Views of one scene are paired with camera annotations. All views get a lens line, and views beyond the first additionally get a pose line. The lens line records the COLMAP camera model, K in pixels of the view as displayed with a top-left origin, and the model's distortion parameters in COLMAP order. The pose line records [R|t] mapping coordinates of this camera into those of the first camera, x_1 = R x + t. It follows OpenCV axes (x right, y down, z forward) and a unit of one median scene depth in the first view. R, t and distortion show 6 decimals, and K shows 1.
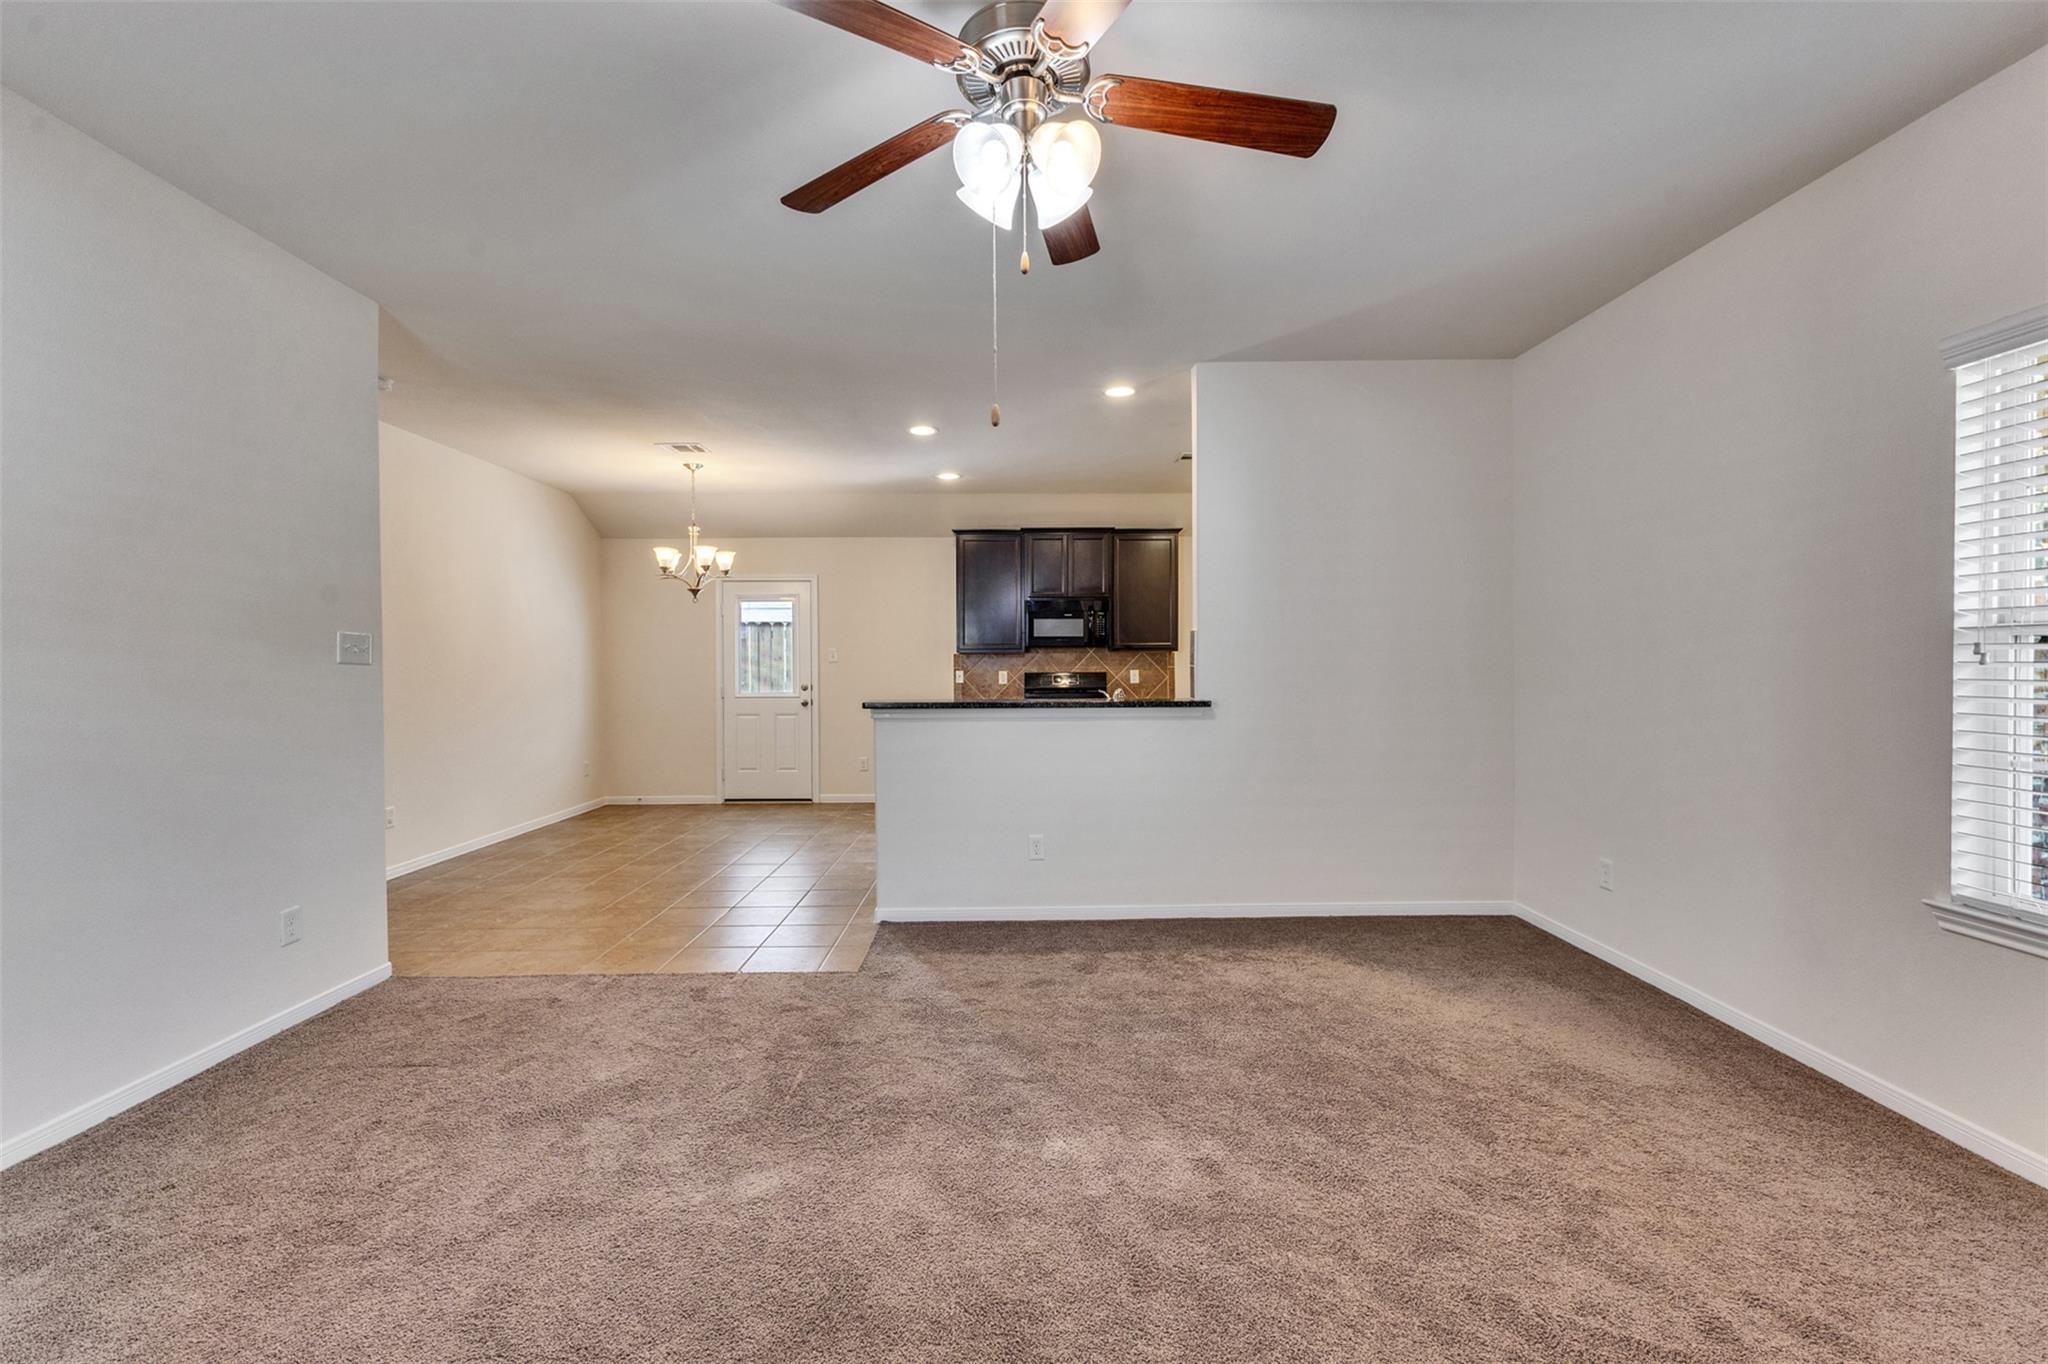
lens RADIAL K [[886.9, 0, 1022.2], [0, 886.9, 677.6], [0, 0, 1]] dist [0.016805, -0.004621]
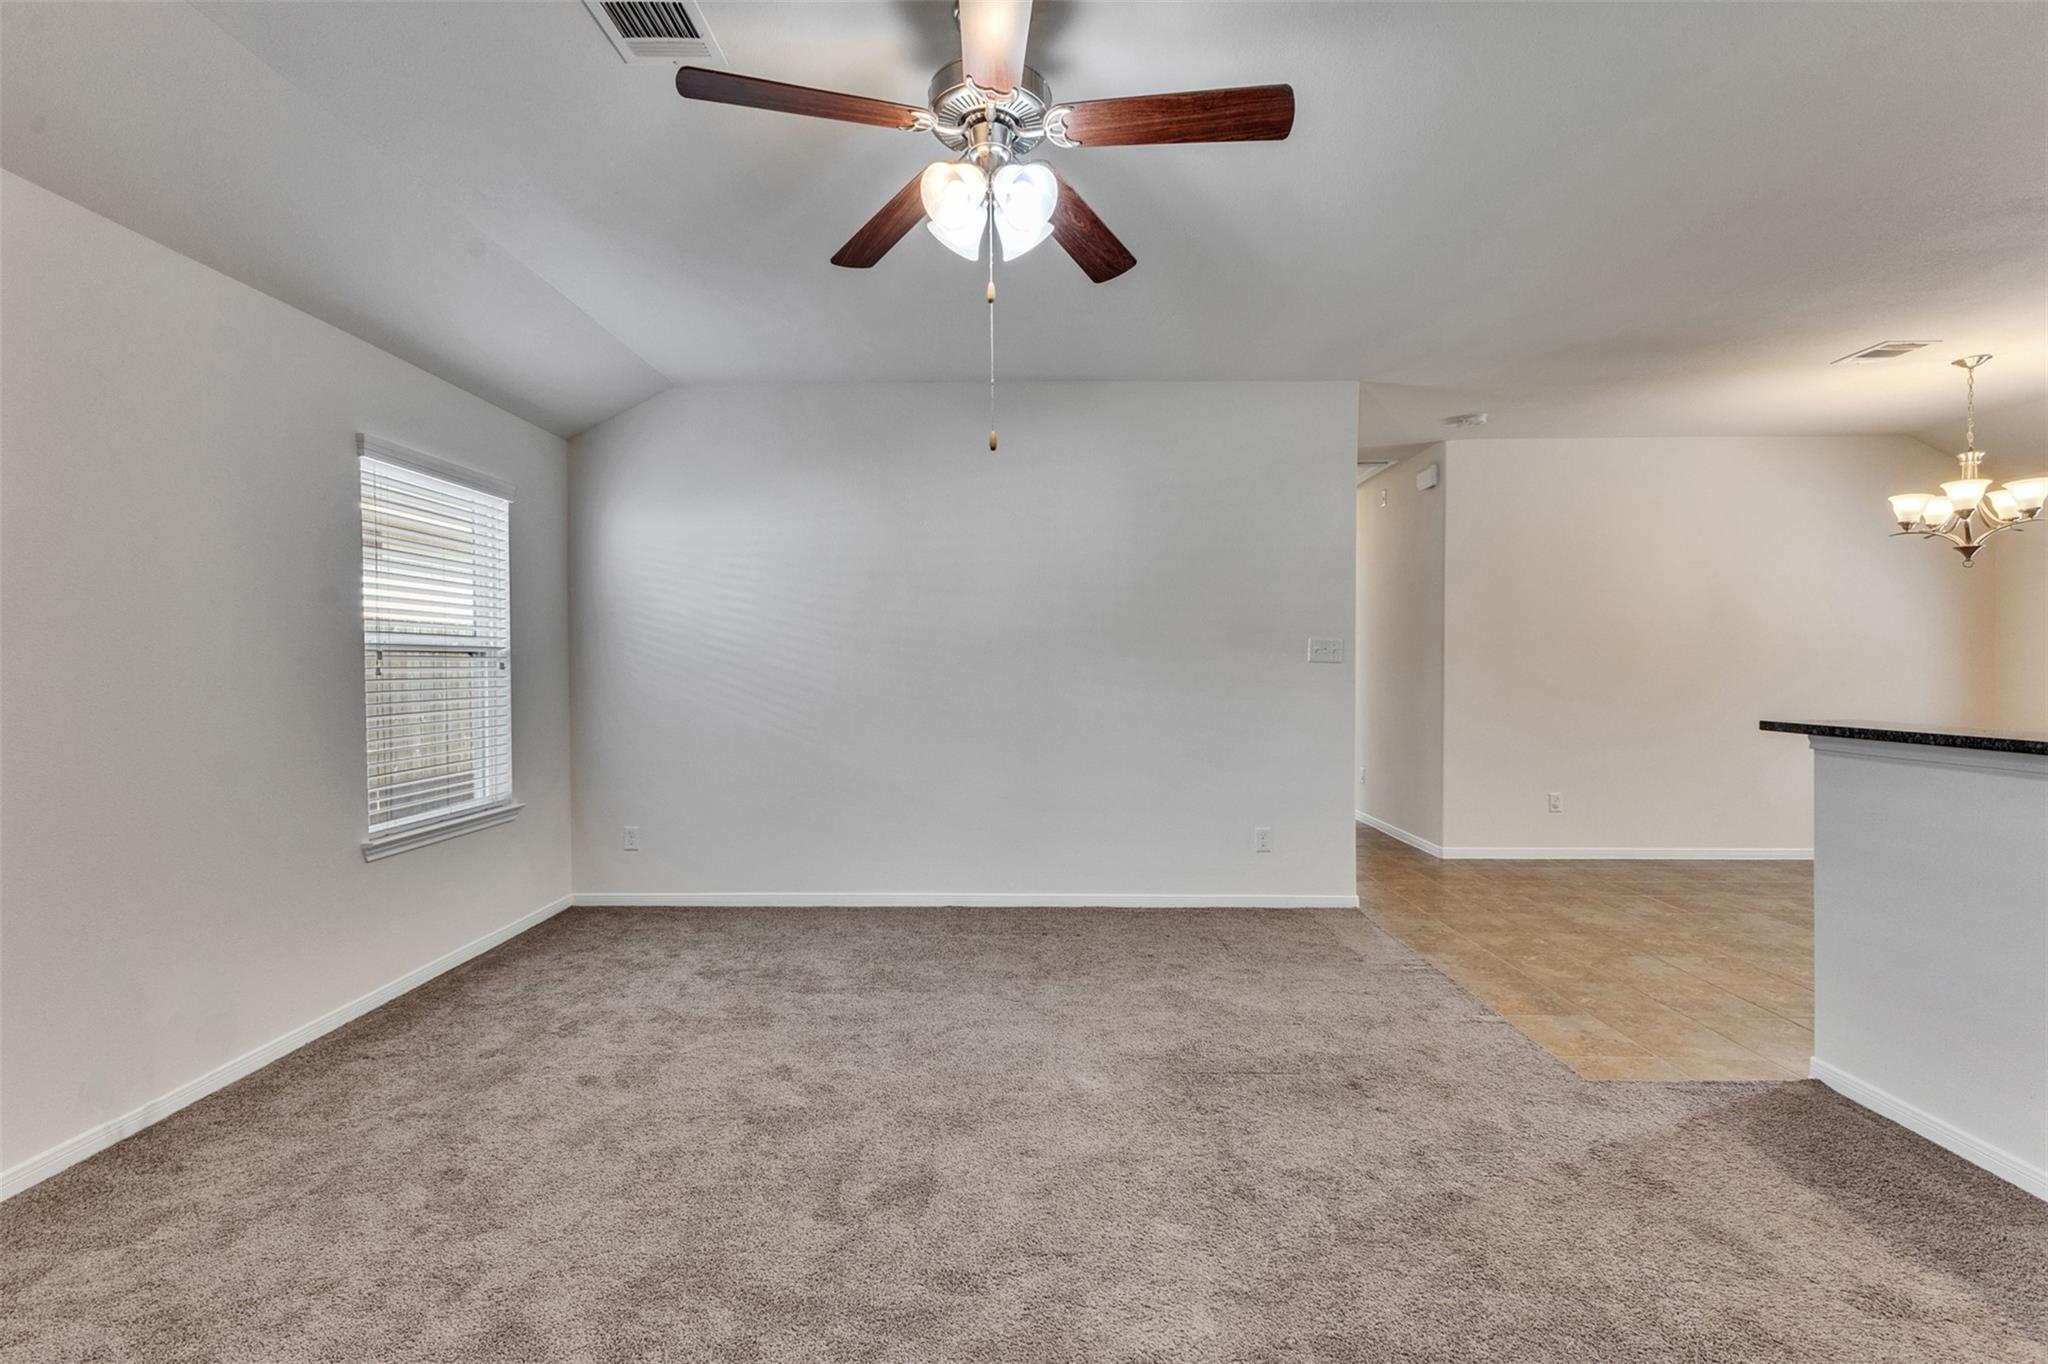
lens RADIAL K [[886.9, 0, 1022.2], [0, 886.9, 677.6], [0, 0, 1]] dist [0.016805, -0.004621]
pose [[-0.027420, 0.017350, -0.999473, 0.650446], [-0.011947, 0.999772, 0.017683, -0.011027], [0.999553, 0.012426, -0.027207, 0.640531]]
